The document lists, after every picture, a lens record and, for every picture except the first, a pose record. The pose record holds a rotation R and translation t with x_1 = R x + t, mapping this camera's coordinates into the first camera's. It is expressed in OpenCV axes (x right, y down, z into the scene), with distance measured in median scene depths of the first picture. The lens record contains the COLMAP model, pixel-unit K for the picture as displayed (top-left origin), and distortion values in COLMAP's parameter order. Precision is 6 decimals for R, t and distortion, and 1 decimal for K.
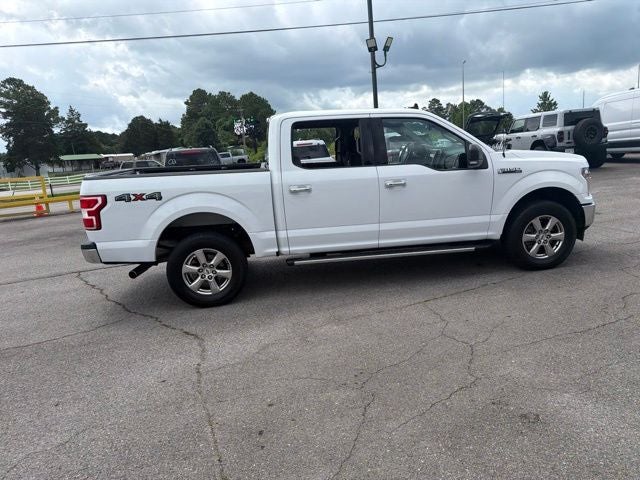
lens RADIAL K [[443.4, 0, 319.3], [0, 443.4, 243.8], [0, 0, 1]] dist [0.069829, -0.098721]
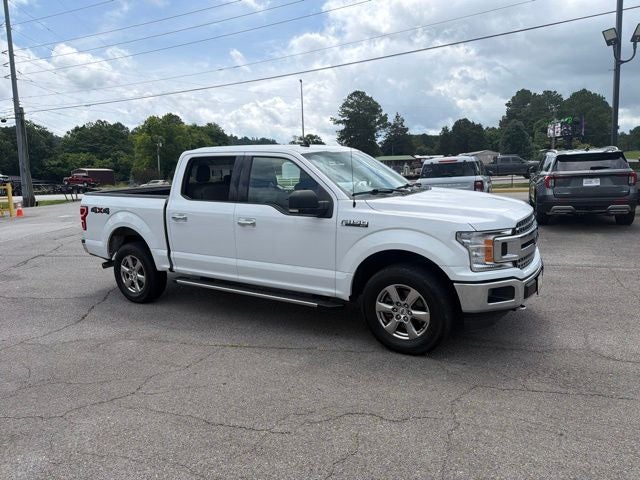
lens RADIAL K [[445.6, 0, 327.5], [0, 445.6, 239.6], [0, 0, 1]] dist [0.064296, -0.082615]
pose [[0.783963, 0.141994, -0.604350, 0.915936], [-0.149992, 0.987974, 0.037559, -0.160738], [0.602415, 0.061203, 0.795833, 0.315717]]
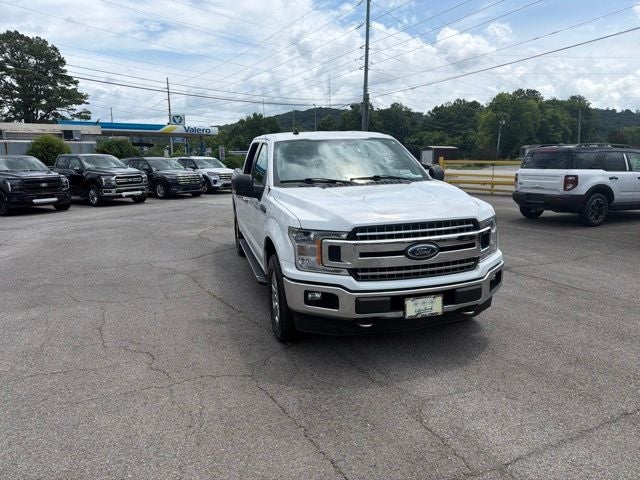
lens RADIAL K [[452.4, 0, 318.9], [0, 452.4, 239.8], [0, 0, 1]] dist [0.057488, -0.072047]
pose [[0.141998, 0.254147, -0.956685, 1.365286], [-0.209615, 0.952280, 0.221864, -0.336088], [0.967418, 0.169031, 0.188494, 0.969348]]
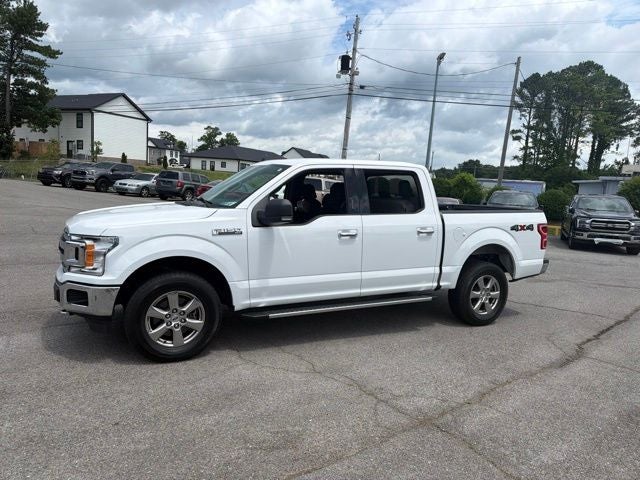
lens RADIAL K [[450.7, 0, 315.2], [0, 450.7, 240.1], [0, 0, 1]] dist [0.069367, -0.091008]
pose [[-0.947996, 0.066397, -0.311281, 0.480331], [-0.047225, 0.937831, 0.343864, -0.555572], [0.314760, 0.340682, -0.885924, 2.283768]]
